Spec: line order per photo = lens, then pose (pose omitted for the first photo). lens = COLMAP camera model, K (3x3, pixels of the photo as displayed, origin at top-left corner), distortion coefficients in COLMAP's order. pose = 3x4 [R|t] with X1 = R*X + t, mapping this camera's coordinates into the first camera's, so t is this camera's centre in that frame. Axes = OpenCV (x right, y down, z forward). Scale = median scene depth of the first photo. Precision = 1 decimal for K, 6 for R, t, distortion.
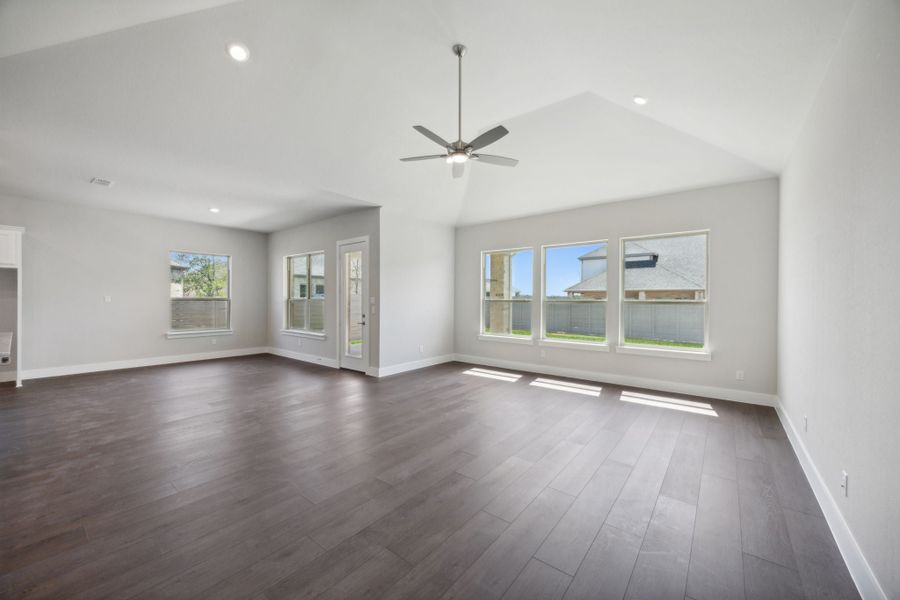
lens RADIAL K [[349.3, 0, 448.2], [0, 349.3, 303.5], [0, 0, 1]] dist [-0.001963, 0.000848]
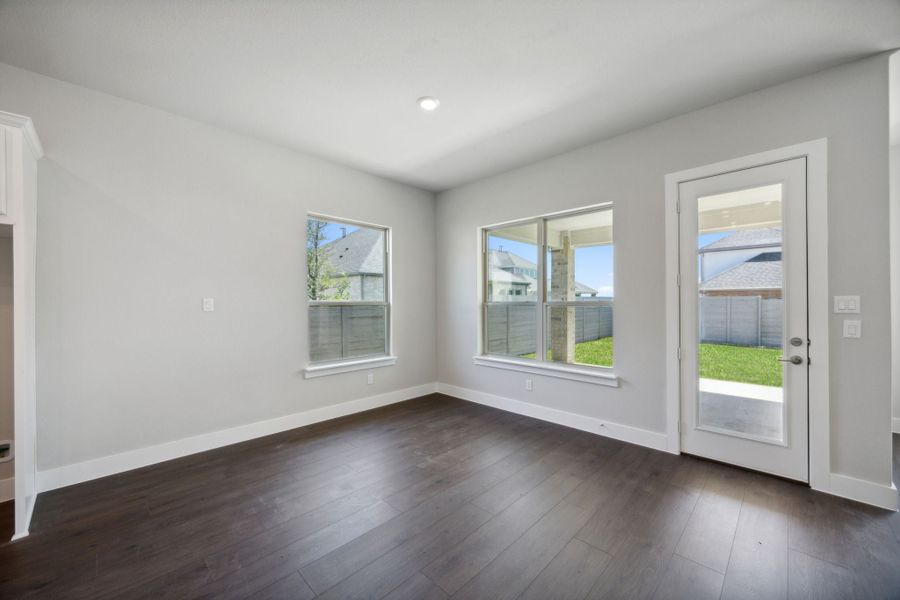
lens RADIAL K [[349.3, 0, 444.1], [0, 349.3, 306.3], [0, 0, 1]] dist [-0.001963, 0.000848]
pose [[0.994380, -0.007259, -0.105617, -0.494858], [0.007297, 0.999973, -0.000033, -0.007419], [0.105615, -0.000738, 0.994407, 0.455270]]
